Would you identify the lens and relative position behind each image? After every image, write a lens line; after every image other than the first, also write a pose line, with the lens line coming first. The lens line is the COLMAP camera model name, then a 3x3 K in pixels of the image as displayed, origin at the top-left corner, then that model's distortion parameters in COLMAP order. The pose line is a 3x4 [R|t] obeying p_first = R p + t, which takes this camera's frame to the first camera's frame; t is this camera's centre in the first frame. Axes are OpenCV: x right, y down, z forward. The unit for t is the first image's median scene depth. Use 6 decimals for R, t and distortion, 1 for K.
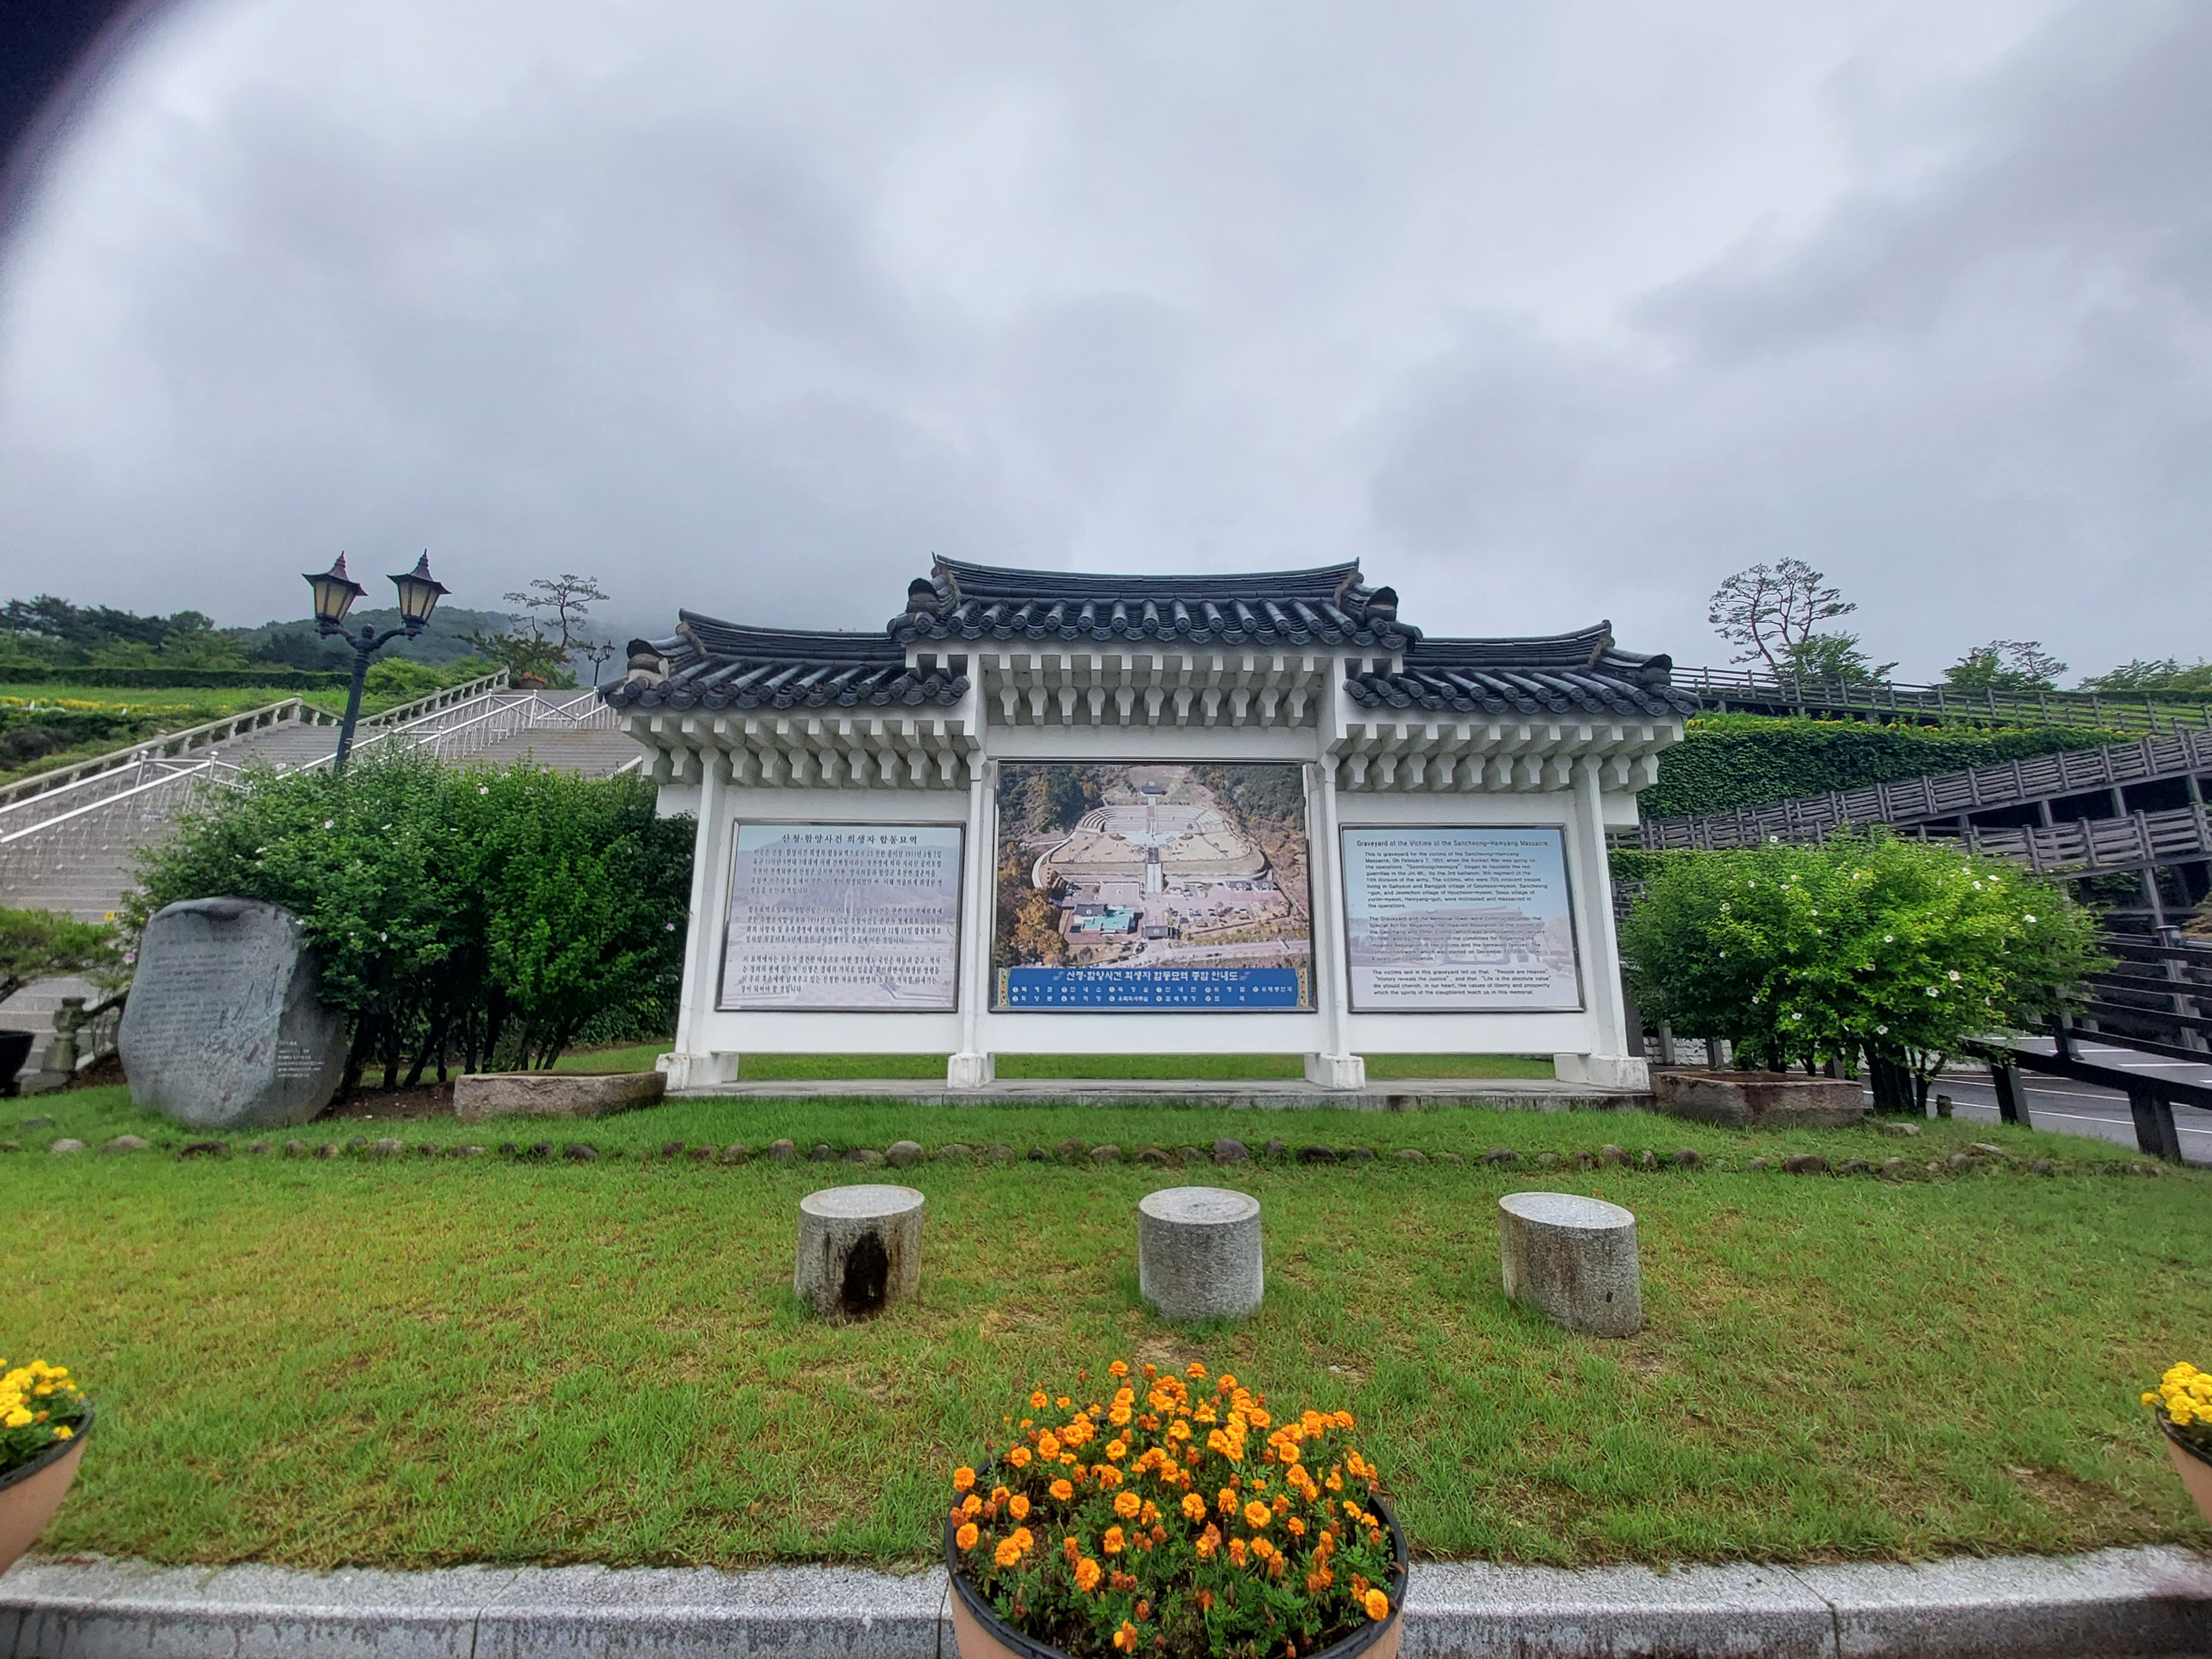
lens RADIAL K [[873.8, 0, 1106.0], [0, 873.8, 829.5], [0, 0, 1]] dist [-0.014439, -0.000086]
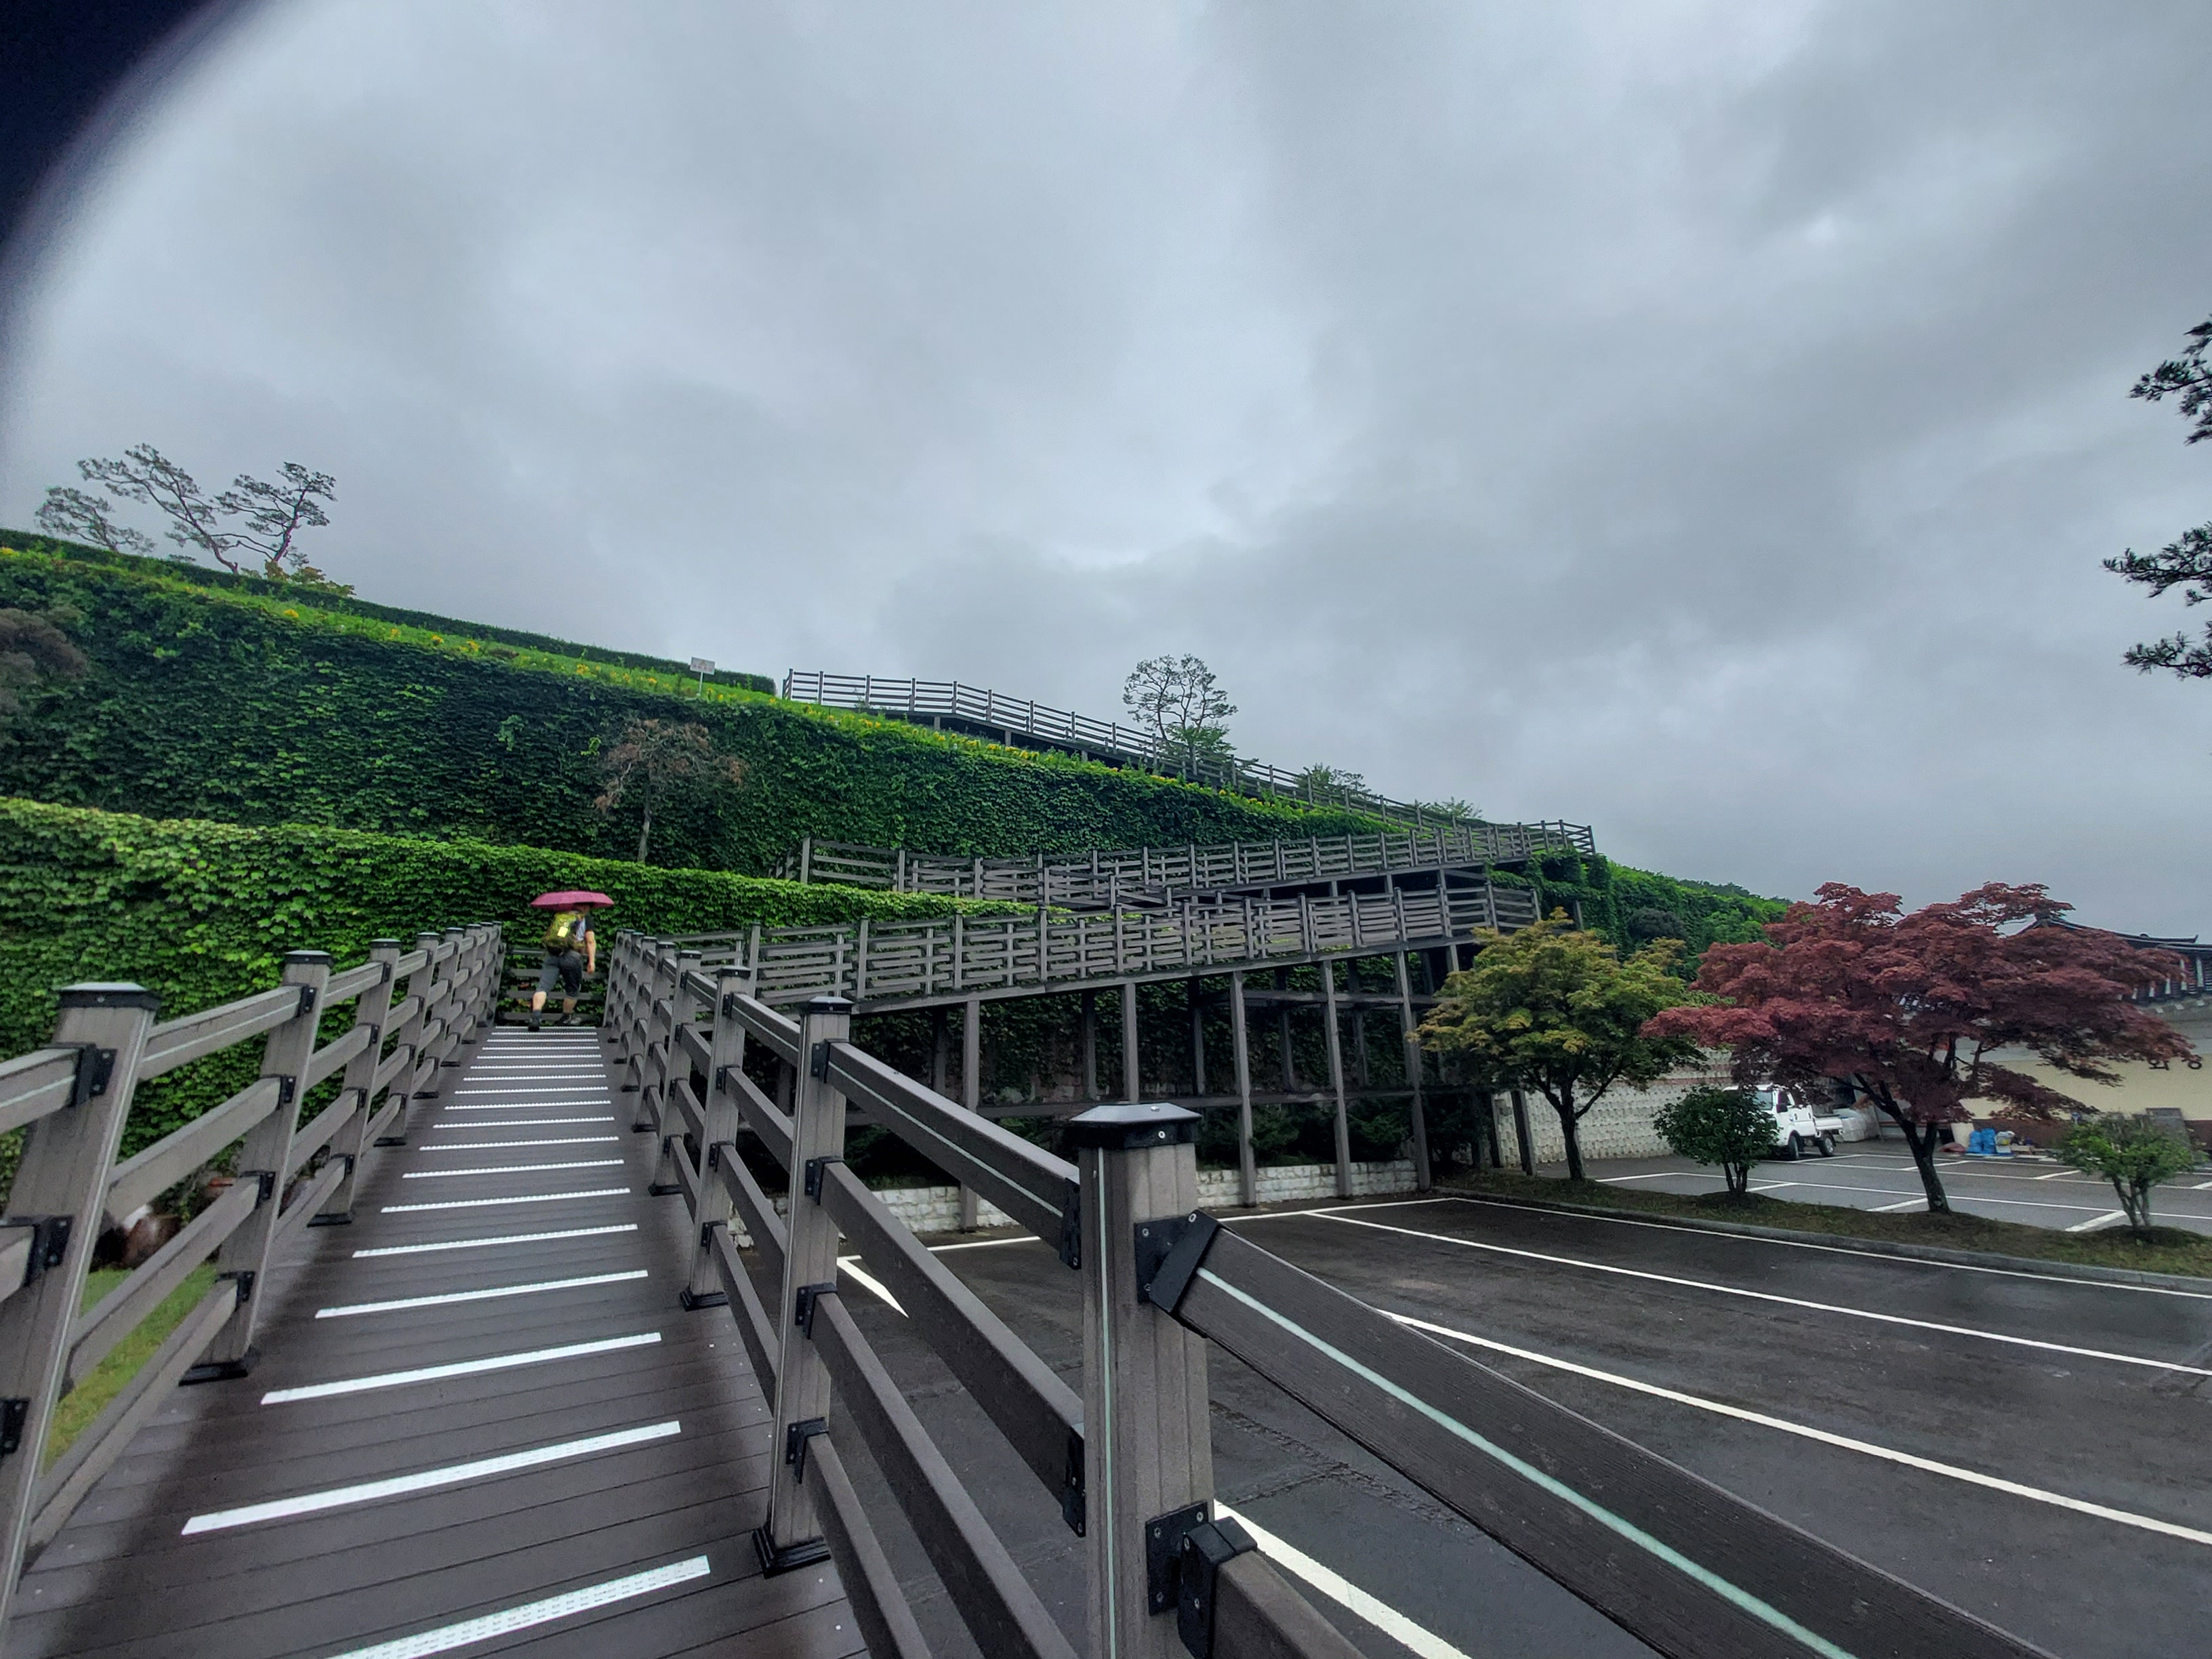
lens RADIAL K [[873.8, 0, 1106.0], [0, 873.8, 829.5], [0, 0, 1]] dist [-0.014439, -0.000086]
pose [[0.858175, 0.118150, 0.499576, 0.294295], [-0.077036, 0.991774, -0.102222, 0.022212], [-0.507544, 0.049239, 0.860218, 0.221941]]
